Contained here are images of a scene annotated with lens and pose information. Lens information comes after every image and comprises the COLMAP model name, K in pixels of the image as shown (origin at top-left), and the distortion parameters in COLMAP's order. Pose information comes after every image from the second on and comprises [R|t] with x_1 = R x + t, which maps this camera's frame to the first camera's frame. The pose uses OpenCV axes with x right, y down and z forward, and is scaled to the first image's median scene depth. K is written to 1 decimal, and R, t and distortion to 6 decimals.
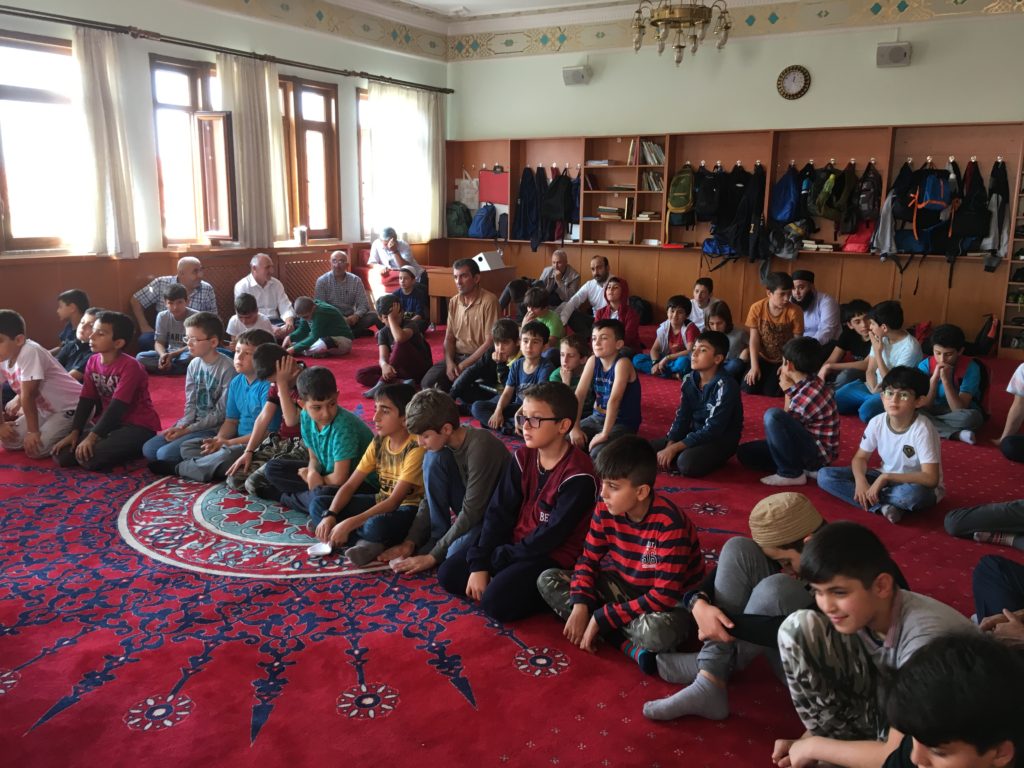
lens RADIAL K [[869.3, 0, 500.9], [0, 869.3, 393.3], [0, 0, 1]] dist [0.048989, -0.093880]
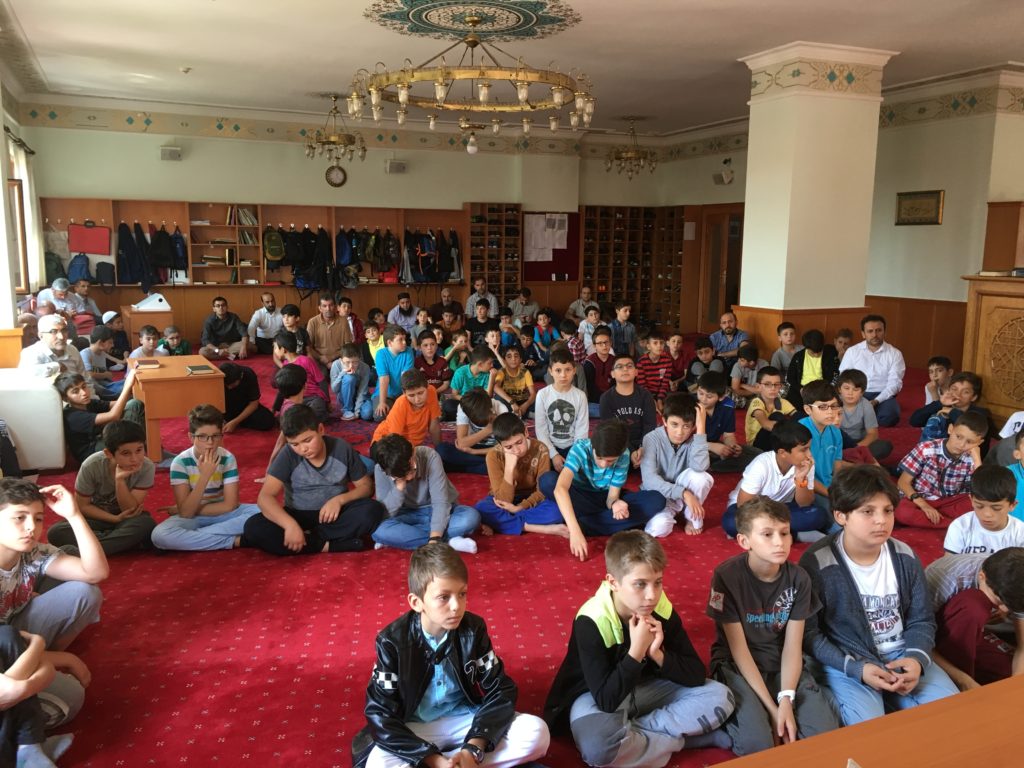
lens RADIAL K [[878.2, 0, 509.1], [0, 878.2, 378.8], [0, 0, 1]] dist [0.103217, -0.136762]
pose [[0.572070, -0.128466, 0.810081, -0.741512], [0.176207, 0.983846, 0.031586, 0.002546], [-0.801053, 0.124673, 0.585466, -0.110844]]
